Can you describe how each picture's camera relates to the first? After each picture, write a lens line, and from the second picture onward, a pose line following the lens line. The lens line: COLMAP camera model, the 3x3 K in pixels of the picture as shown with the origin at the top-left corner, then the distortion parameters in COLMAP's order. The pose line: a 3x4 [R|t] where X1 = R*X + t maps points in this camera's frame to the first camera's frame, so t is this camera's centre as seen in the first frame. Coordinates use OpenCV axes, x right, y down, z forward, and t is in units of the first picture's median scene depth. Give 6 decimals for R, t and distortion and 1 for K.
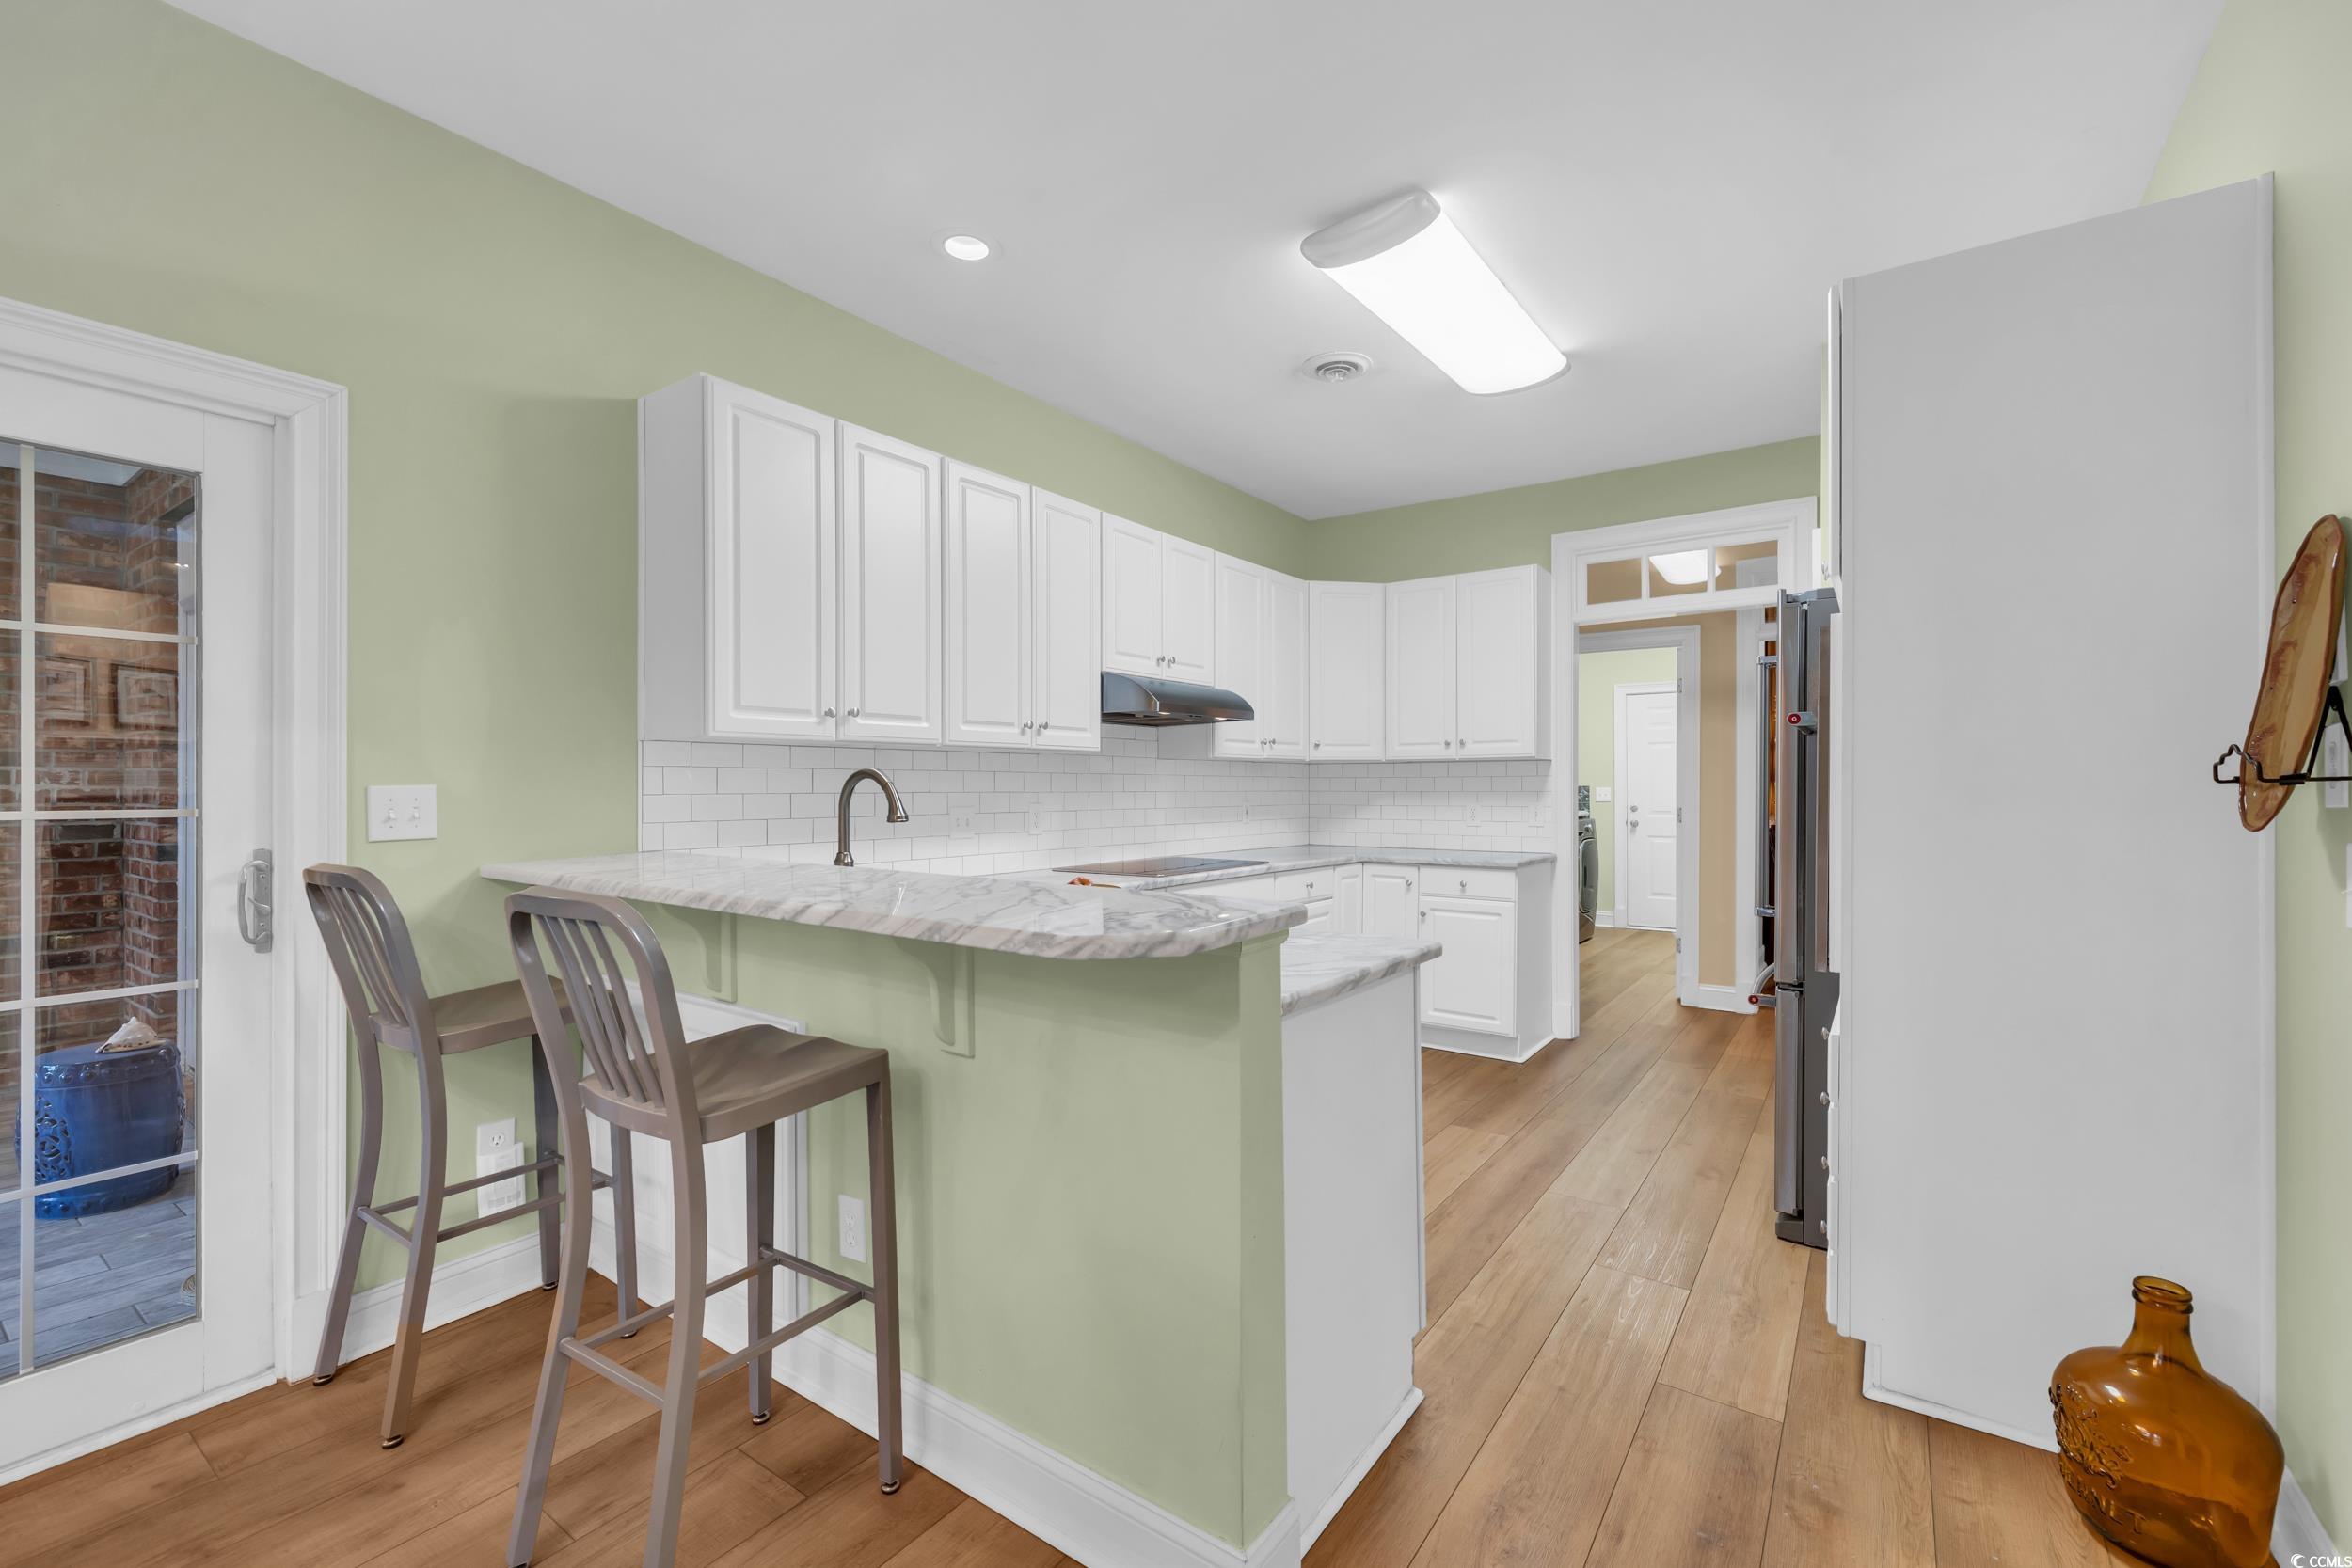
lens RADIAL K [[1011.6, 0, 1176.0], [0, 1011.6, 784.0], [0, 0, 1]] dist [0.000585, 0.000123]
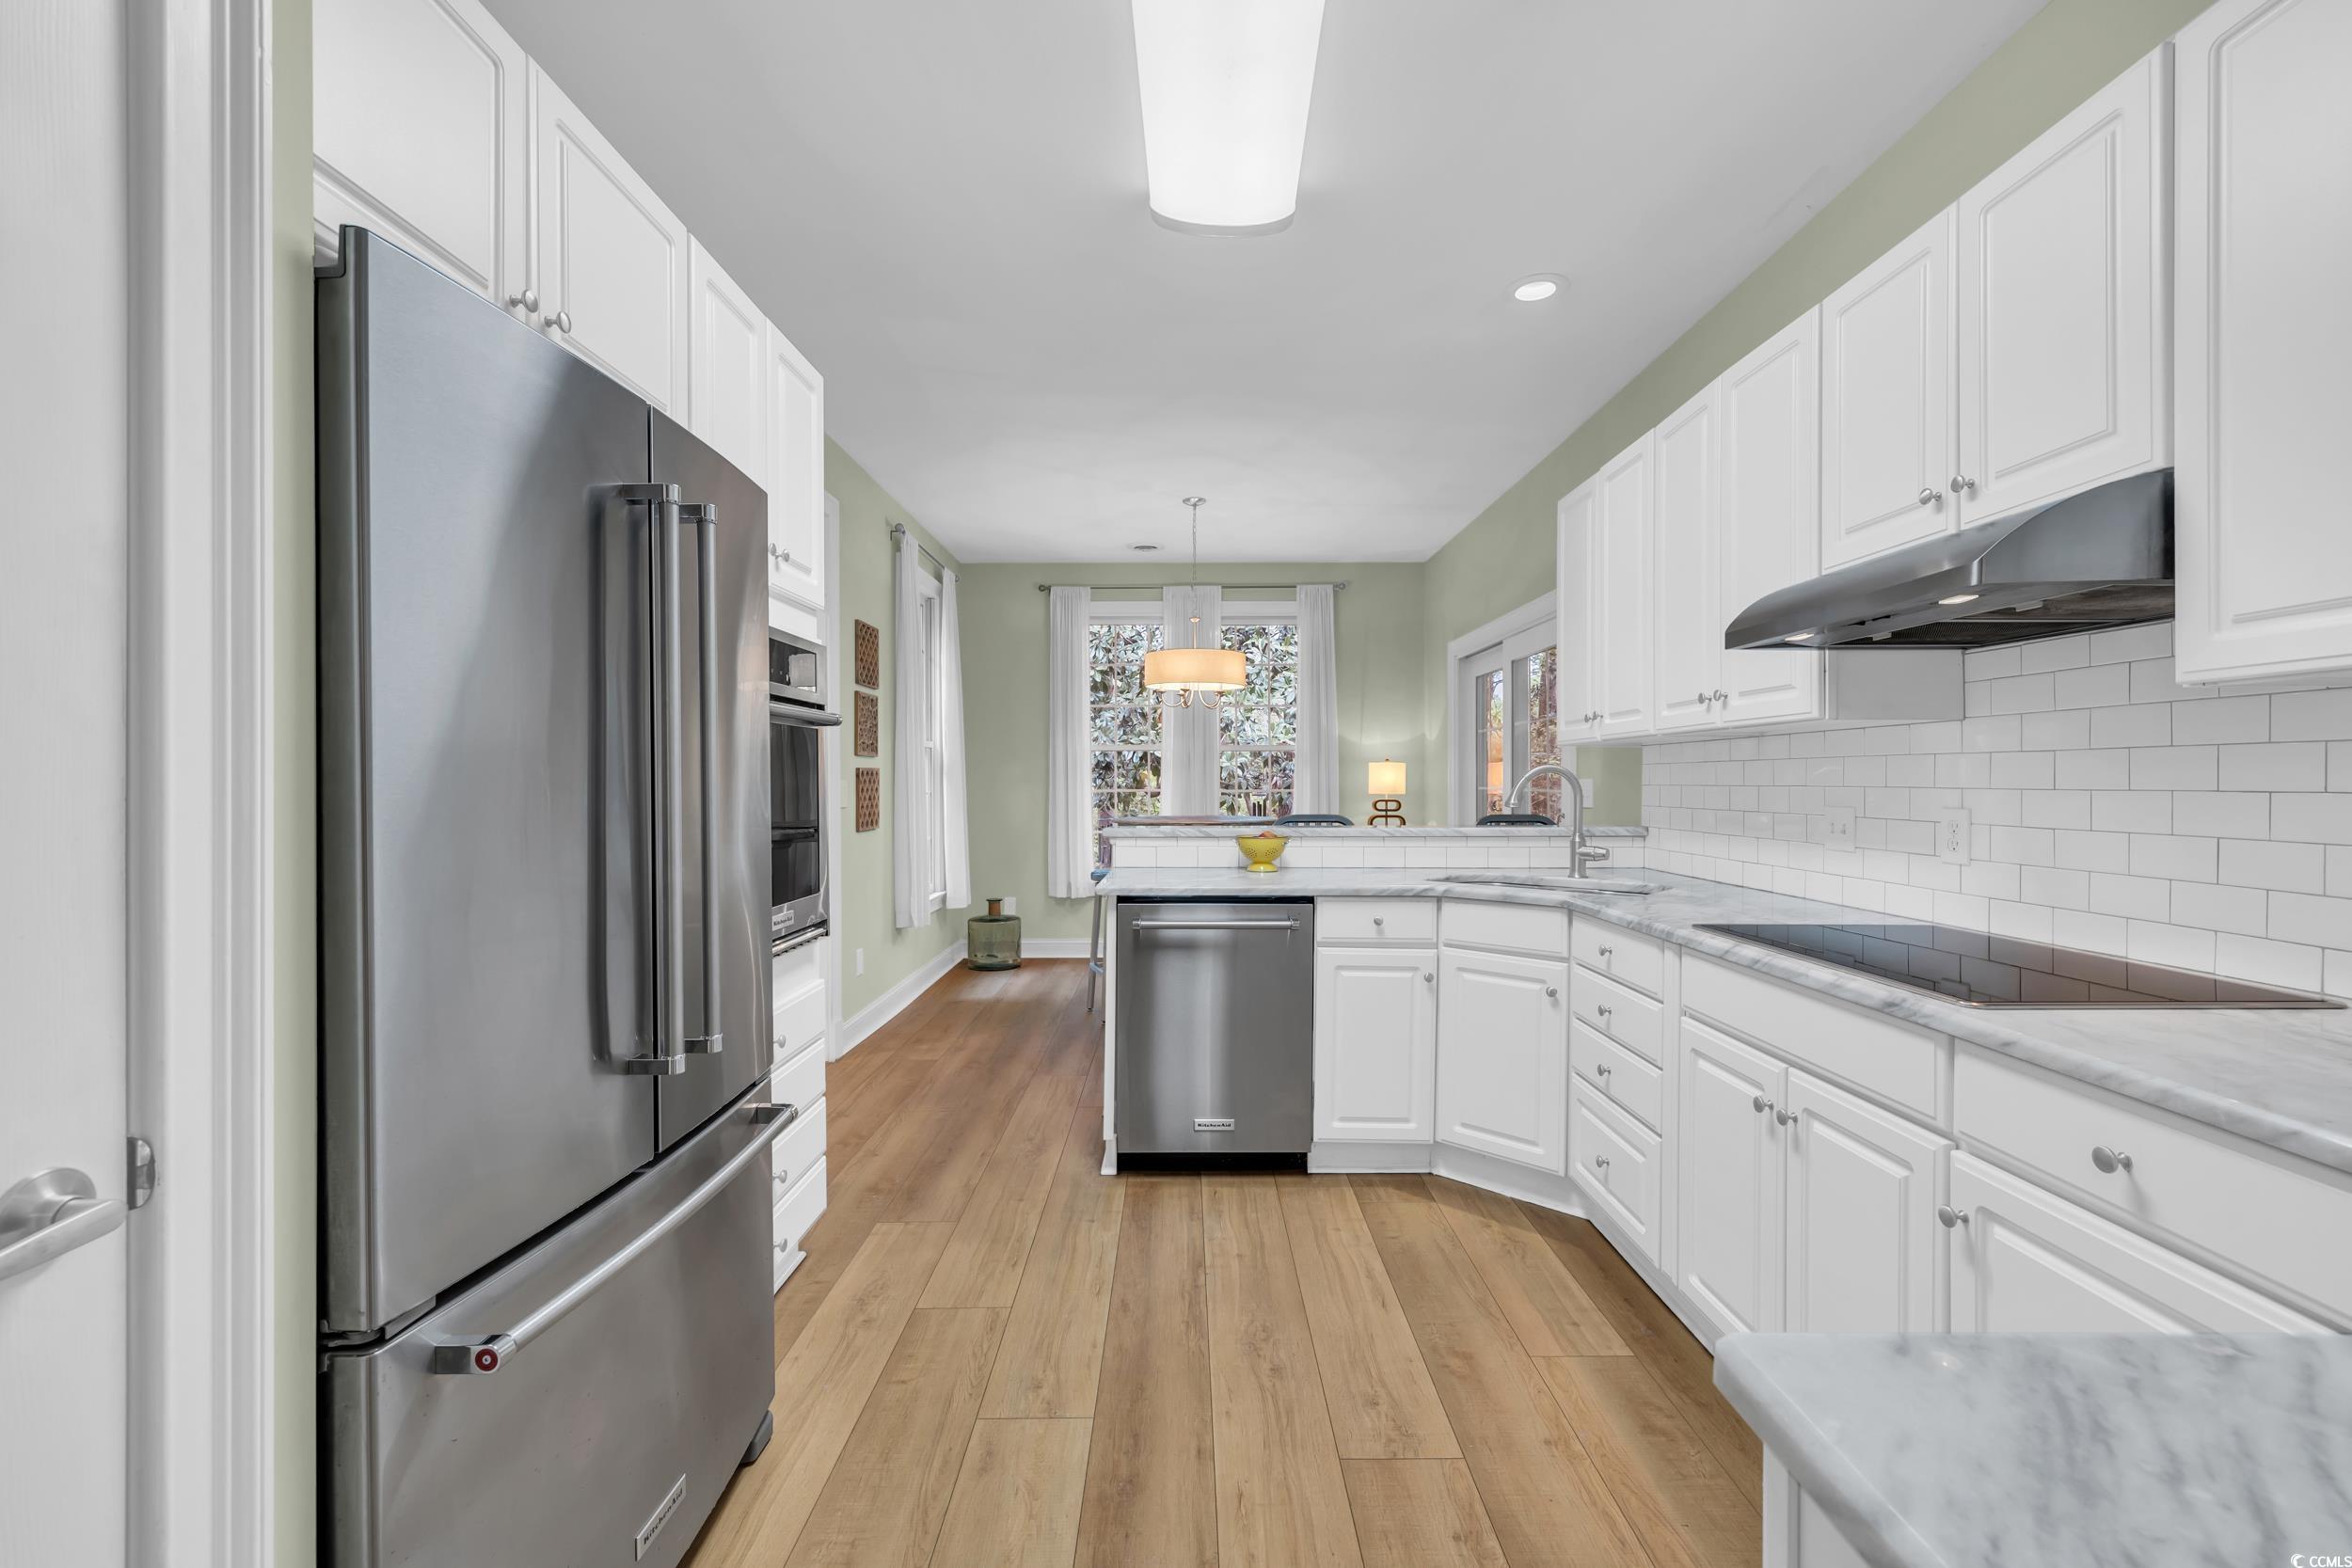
lens RADIAL K [[980.3, 0, 1186.3], [0, 980.3, 780.4], [0, 0, 1]] dist [0.000404, -0.000276]
pose [[-0.813543, 0.000508, -0.581504, 0.856819], [0.003053, 0.999990, -0.003399, 0.006645], [0.581496, -0.004541, -0.813537, 1.947931]]
